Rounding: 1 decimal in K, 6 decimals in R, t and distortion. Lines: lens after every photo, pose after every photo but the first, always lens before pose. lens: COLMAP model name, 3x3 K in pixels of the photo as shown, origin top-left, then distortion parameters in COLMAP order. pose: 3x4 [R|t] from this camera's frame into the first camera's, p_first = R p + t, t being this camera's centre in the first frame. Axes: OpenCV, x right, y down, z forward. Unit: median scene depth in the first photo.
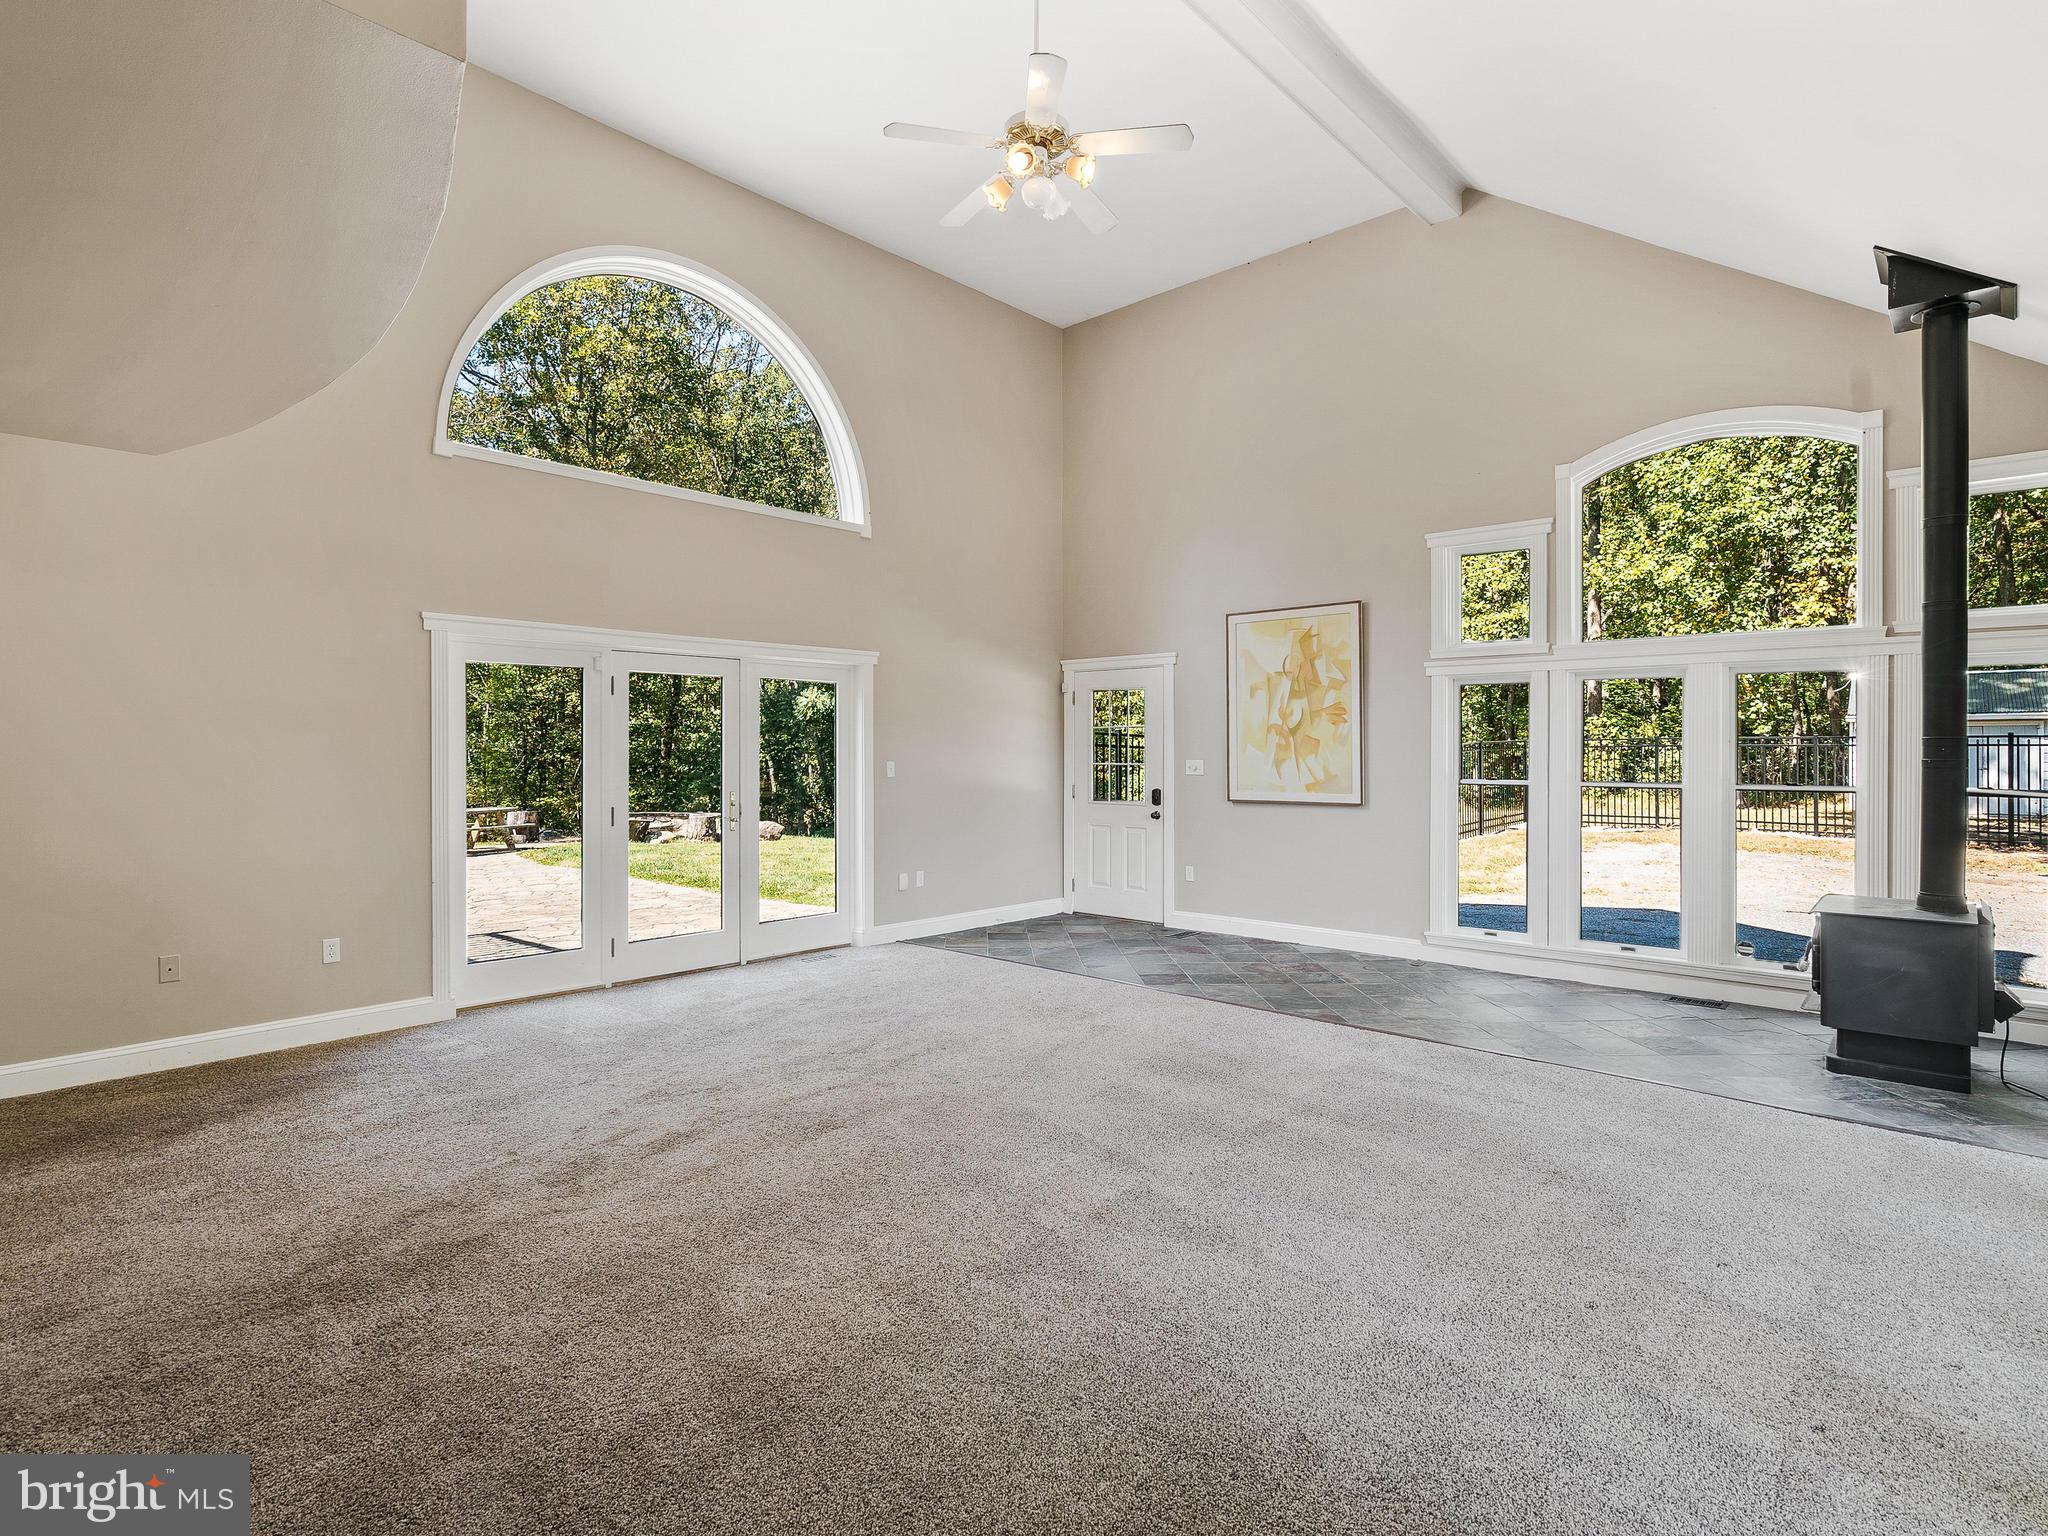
lens RADIAL K [[1060.8, 0, 1024.0], [0, 1060.8, 768.0], [0, 0, 1]] dist [0.002693, 0.000291]
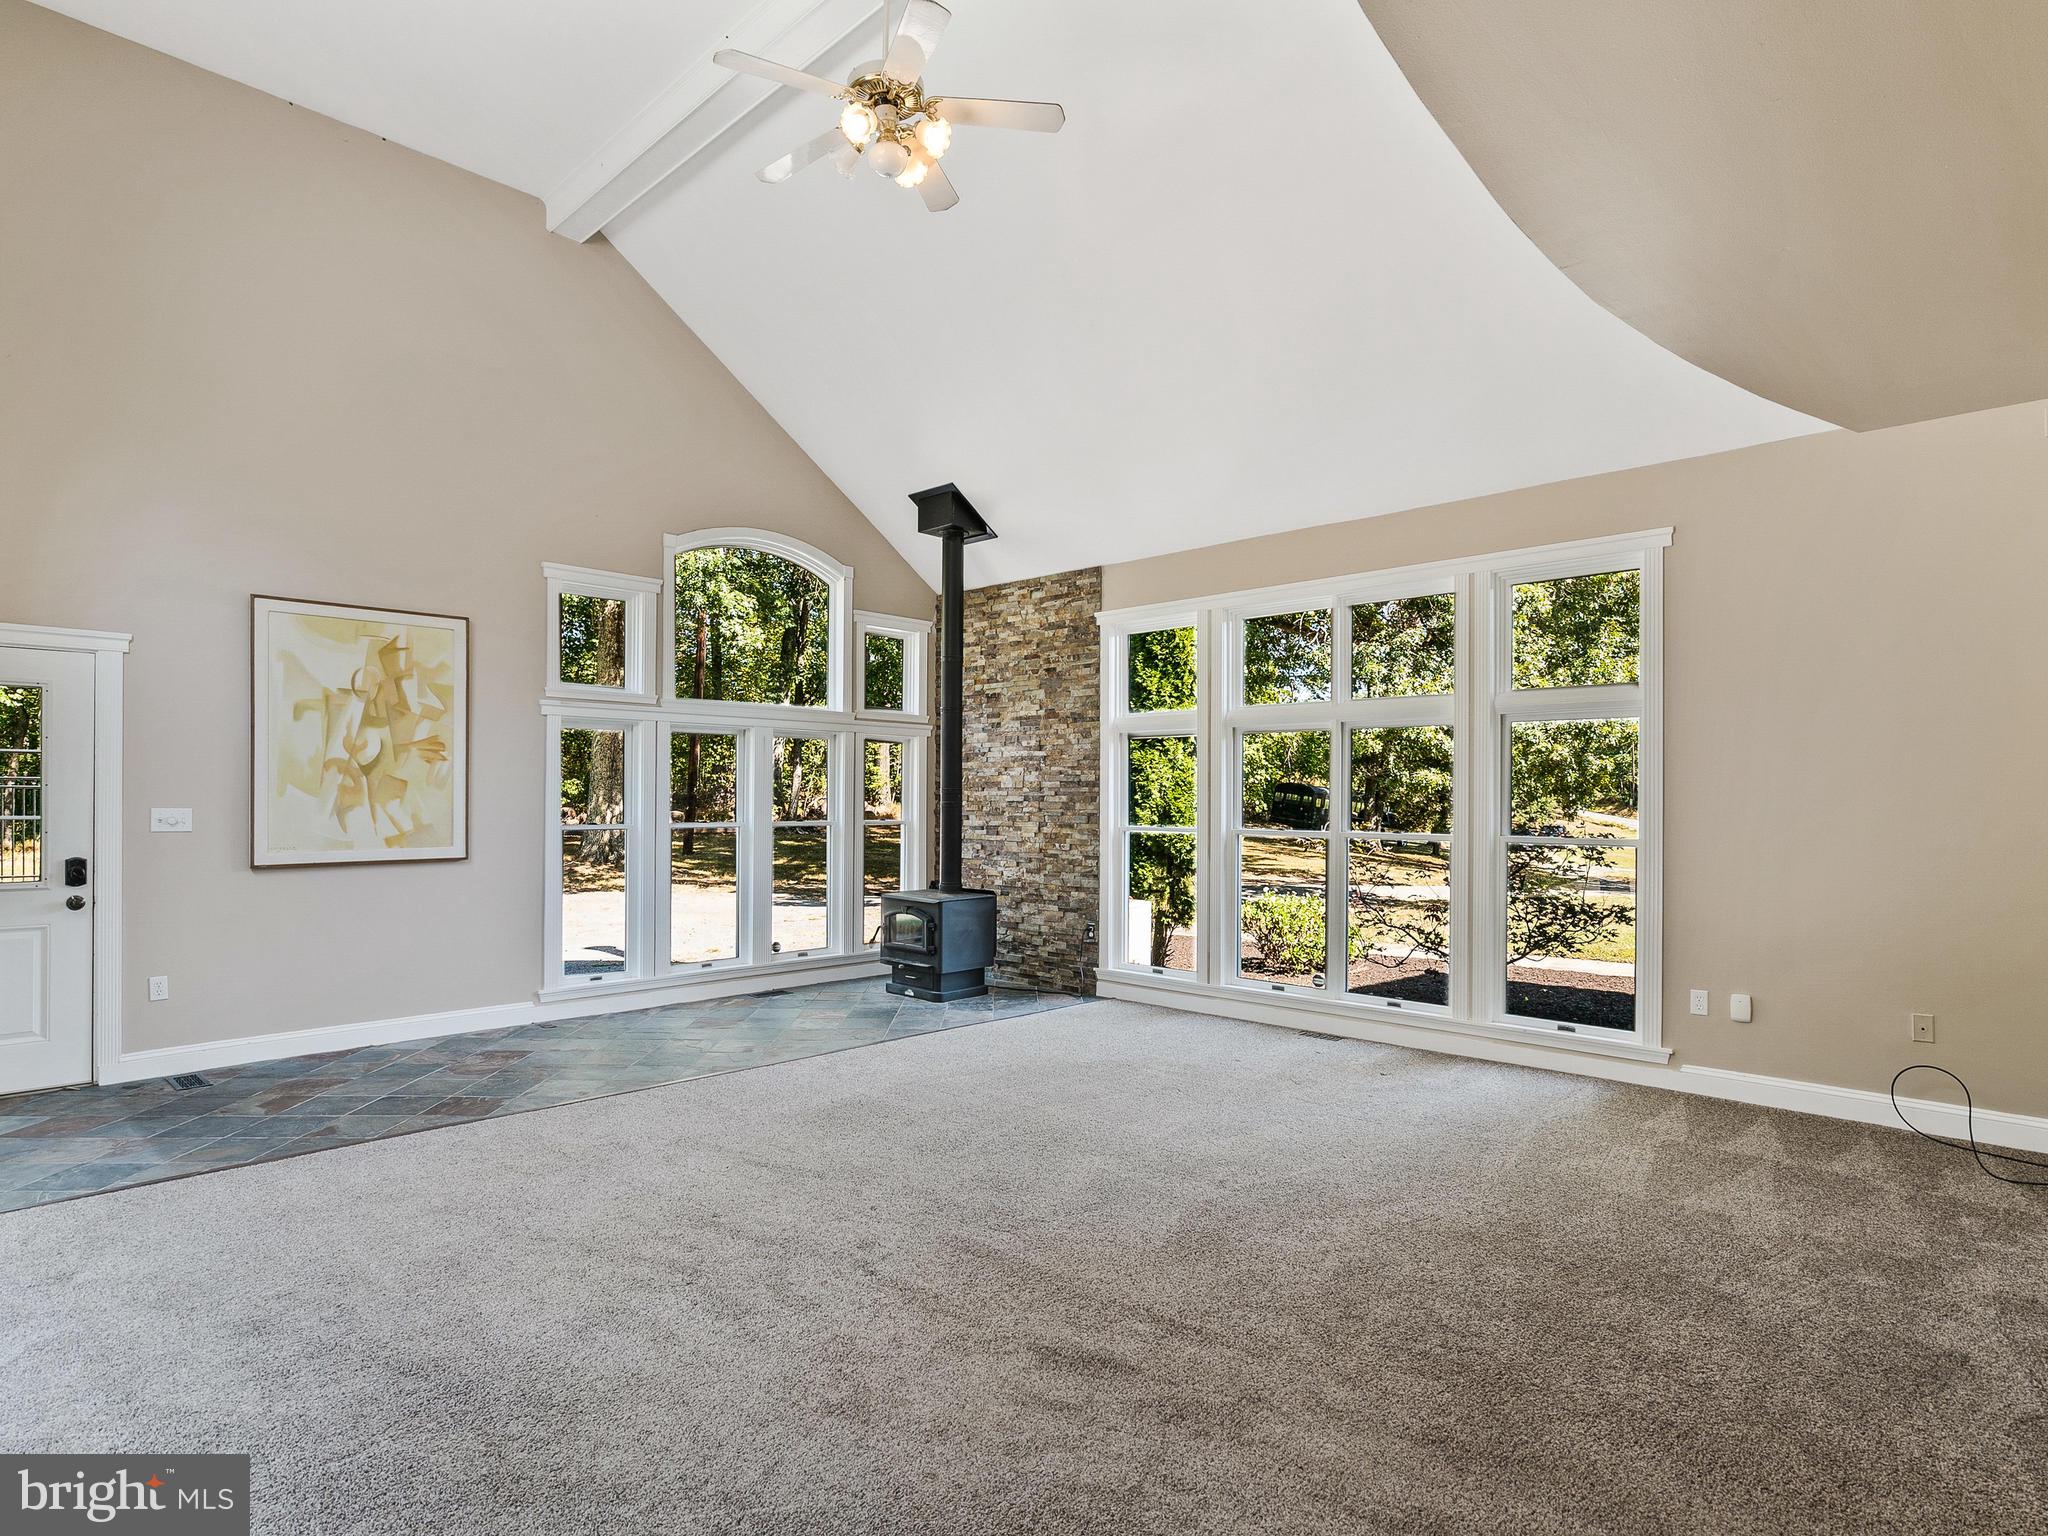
lens RADIAL K [[1100.3, 0, 1035.1], [0, 1100.3, 791.7], [0, 0, 1]] dist [-0.003956, -0.000582]
pose [[0.030365, 0.006381, 0.999519, -0.528399], [0.014843, 0.999866, -0.006834, -0.005946], [-0.999429, 0.015044, 0.030266, 0.503072]]
